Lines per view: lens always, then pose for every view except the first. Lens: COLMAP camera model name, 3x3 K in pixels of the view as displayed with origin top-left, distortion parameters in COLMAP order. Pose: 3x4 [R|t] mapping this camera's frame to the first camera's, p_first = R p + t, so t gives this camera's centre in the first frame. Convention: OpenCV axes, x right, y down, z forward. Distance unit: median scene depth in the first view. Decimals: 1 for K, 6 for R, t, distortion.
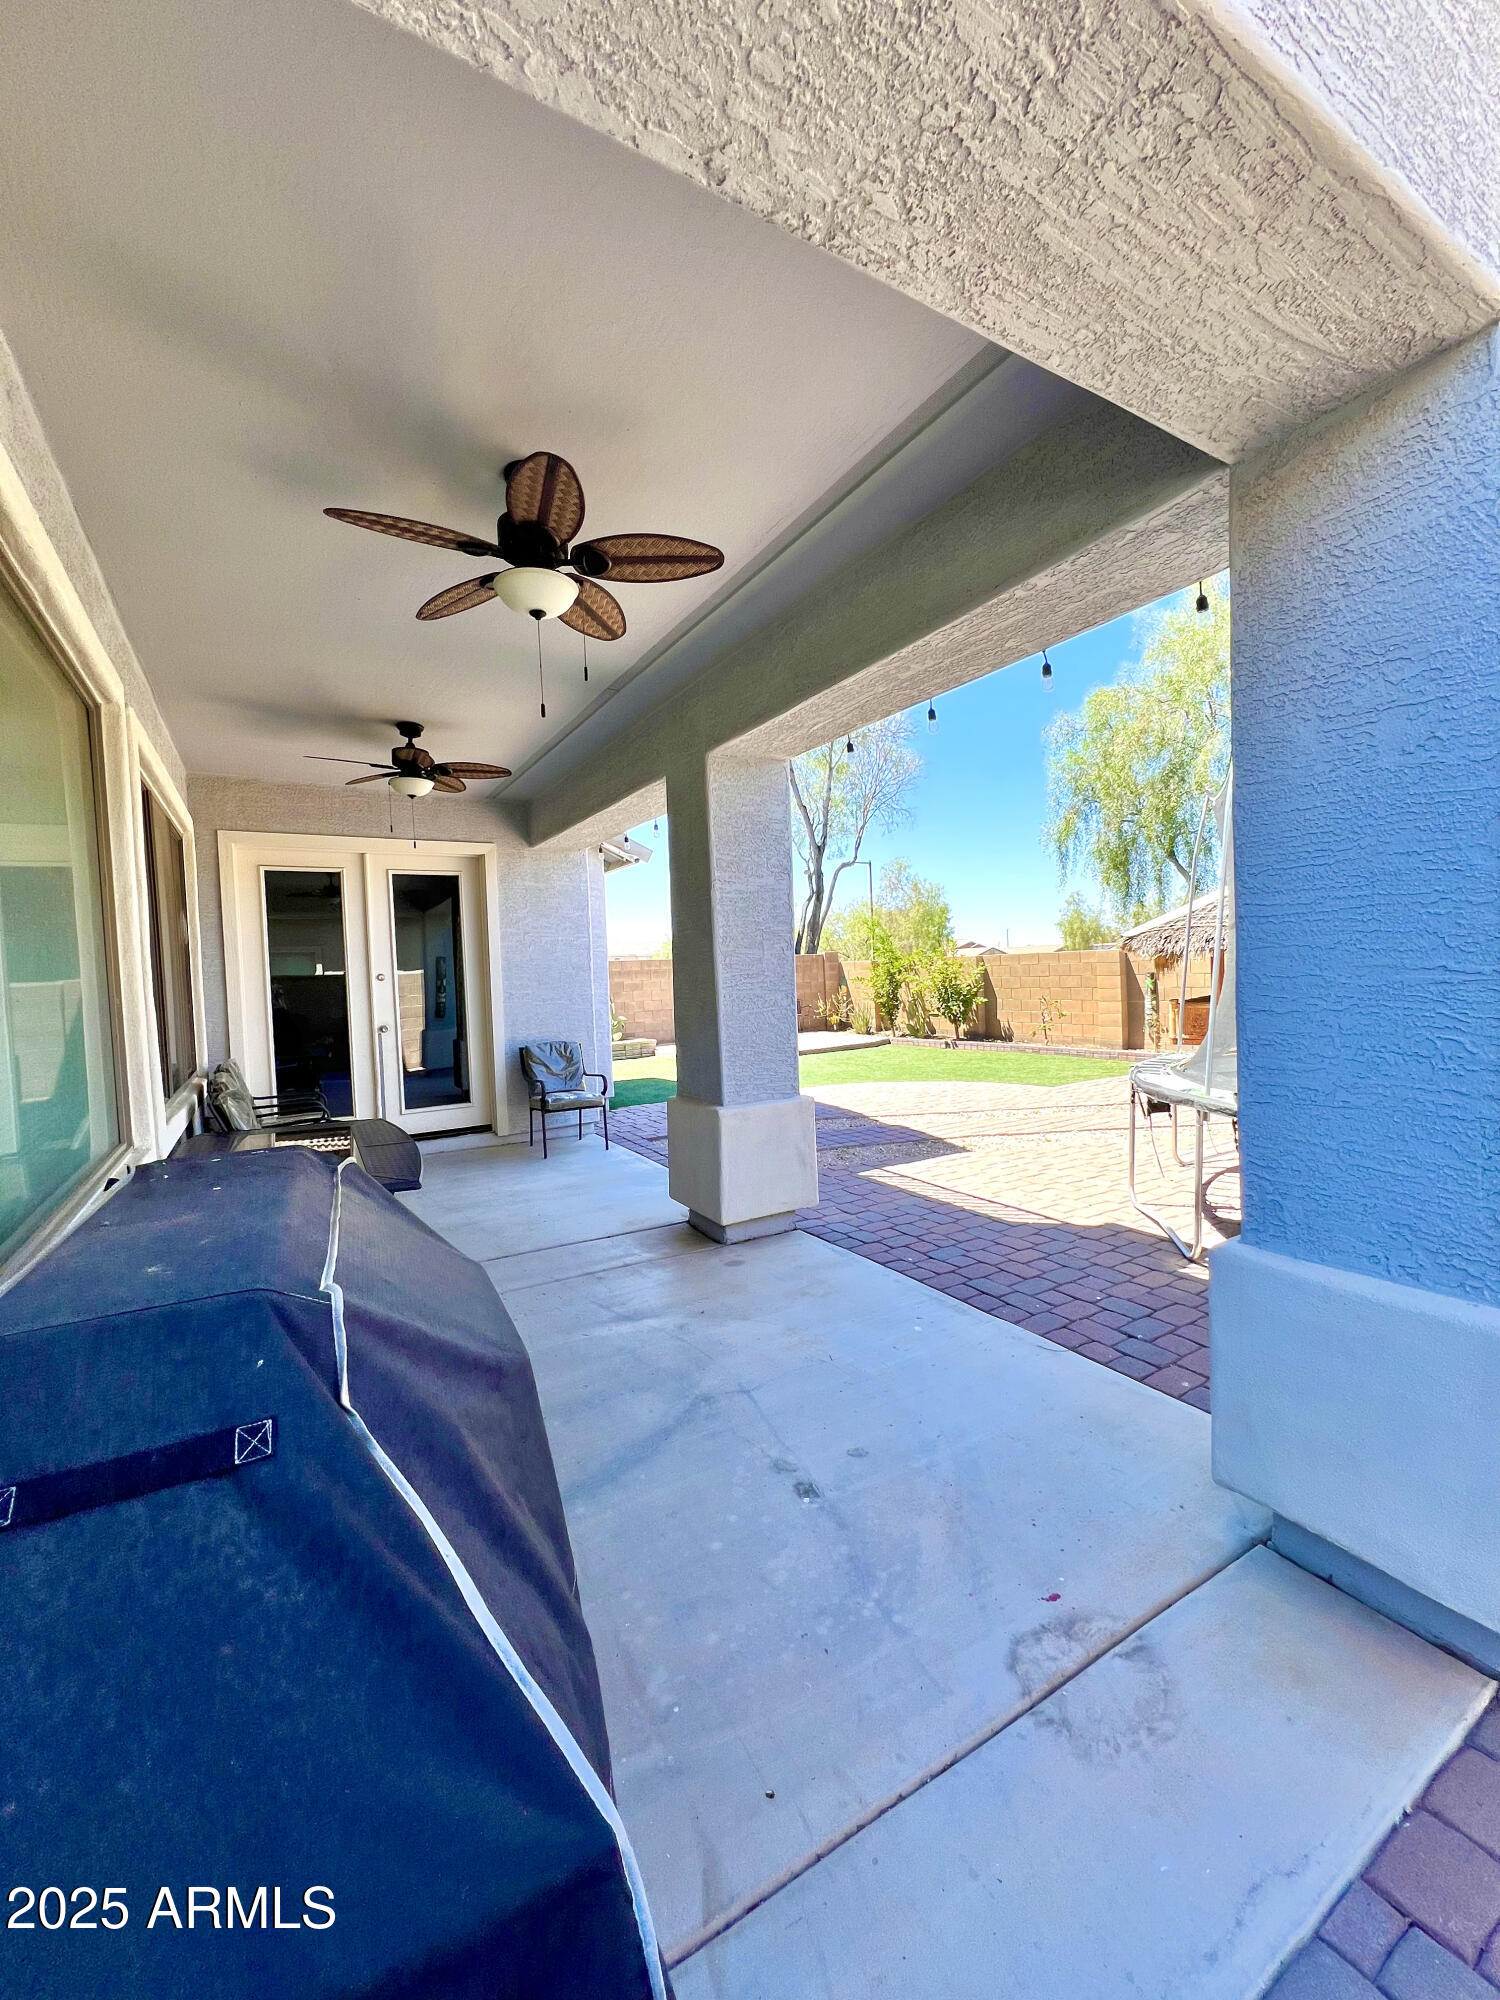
lens RADIAL K [[801.2, 0, 756.3], [0, 801.2, 999.6], [0, 0, 1]] dist [-0.000552, 0.000065]
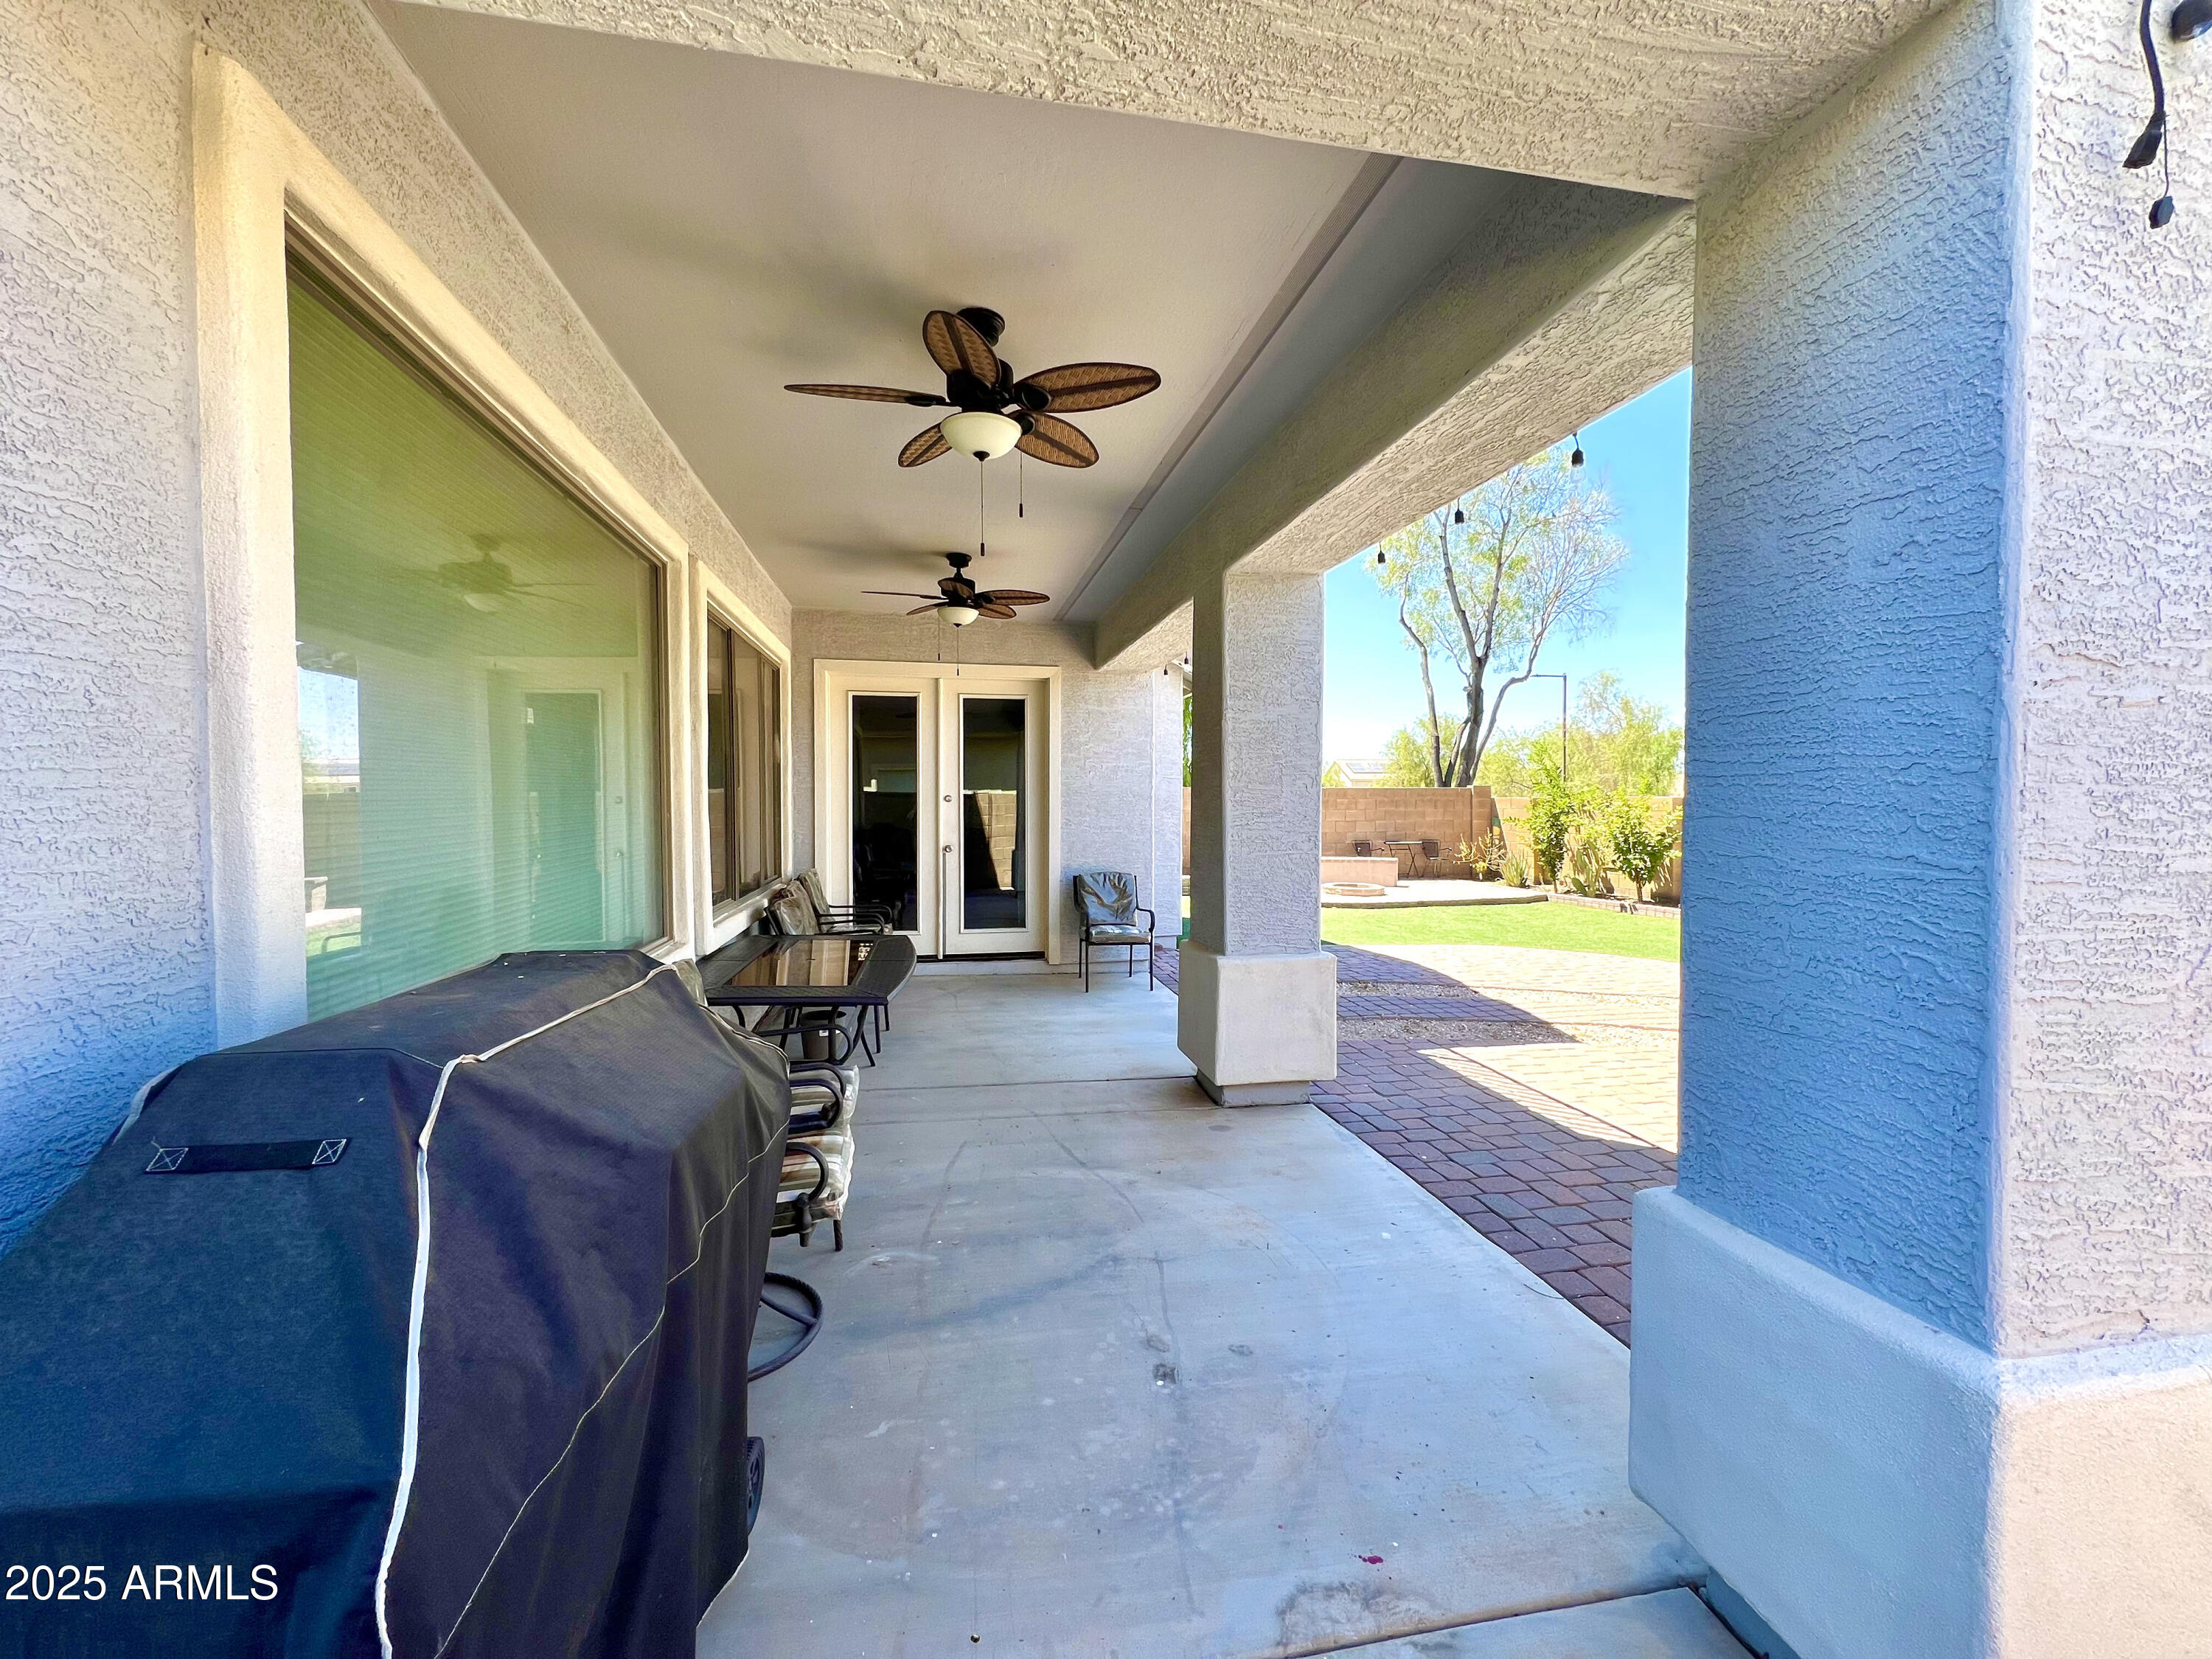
lens RADIAL K [[886.1, 0, 1102.8], [0, 886.1, 825.2], [0, 0, 1]] dist [-0.000552, 0.000065]
pose [[0.939637, 0.048417, -0.338729, 0.276239], [-0.049749, 0.998750, 0.004757, -0.023607], [0.338536, 0.012382, 0.940872, -0.003511]]
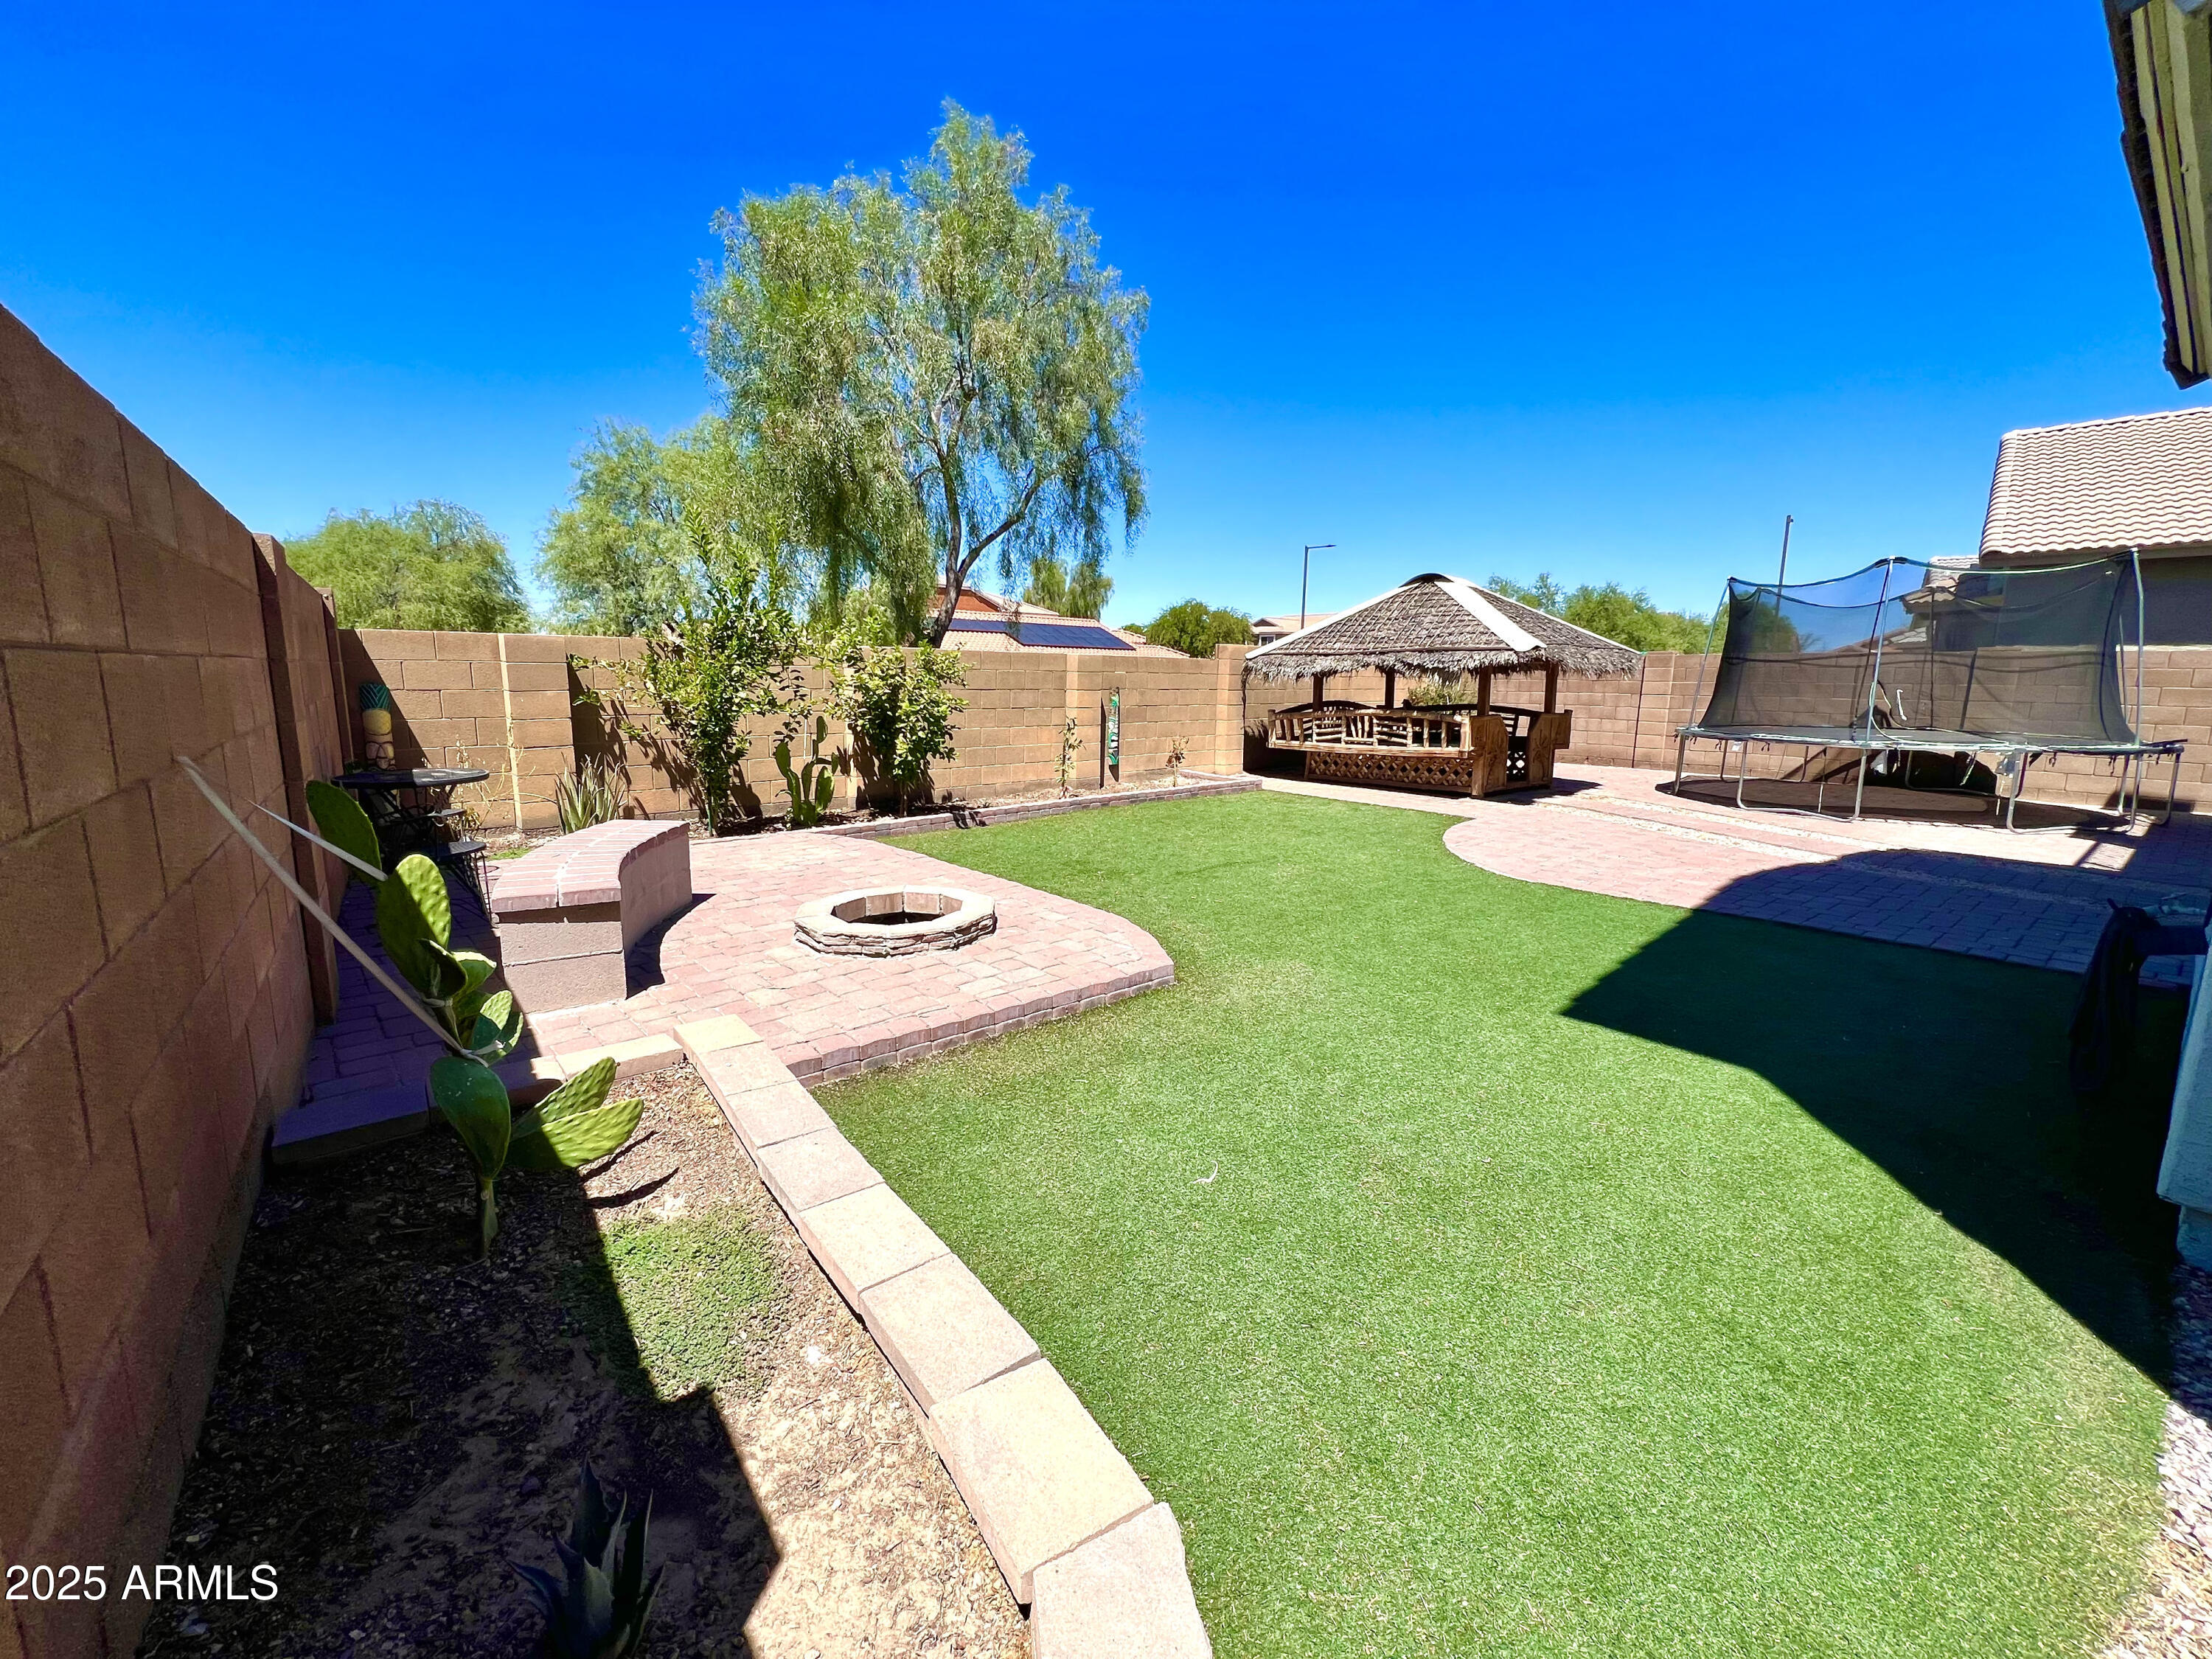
lens RADIAL K [[886.1, 0, 1106.6], [0, 886.1, 823.1], [0, 0, 1]] dist [-0.000552, 0.000065]
pose [[-0.129526, -0.126245, 0.983507, -1.919969], [0.028355, 0.990985, 0.130939, -0.078828], [-0.991171, 0.044847, -0.124779, 5.682957]]
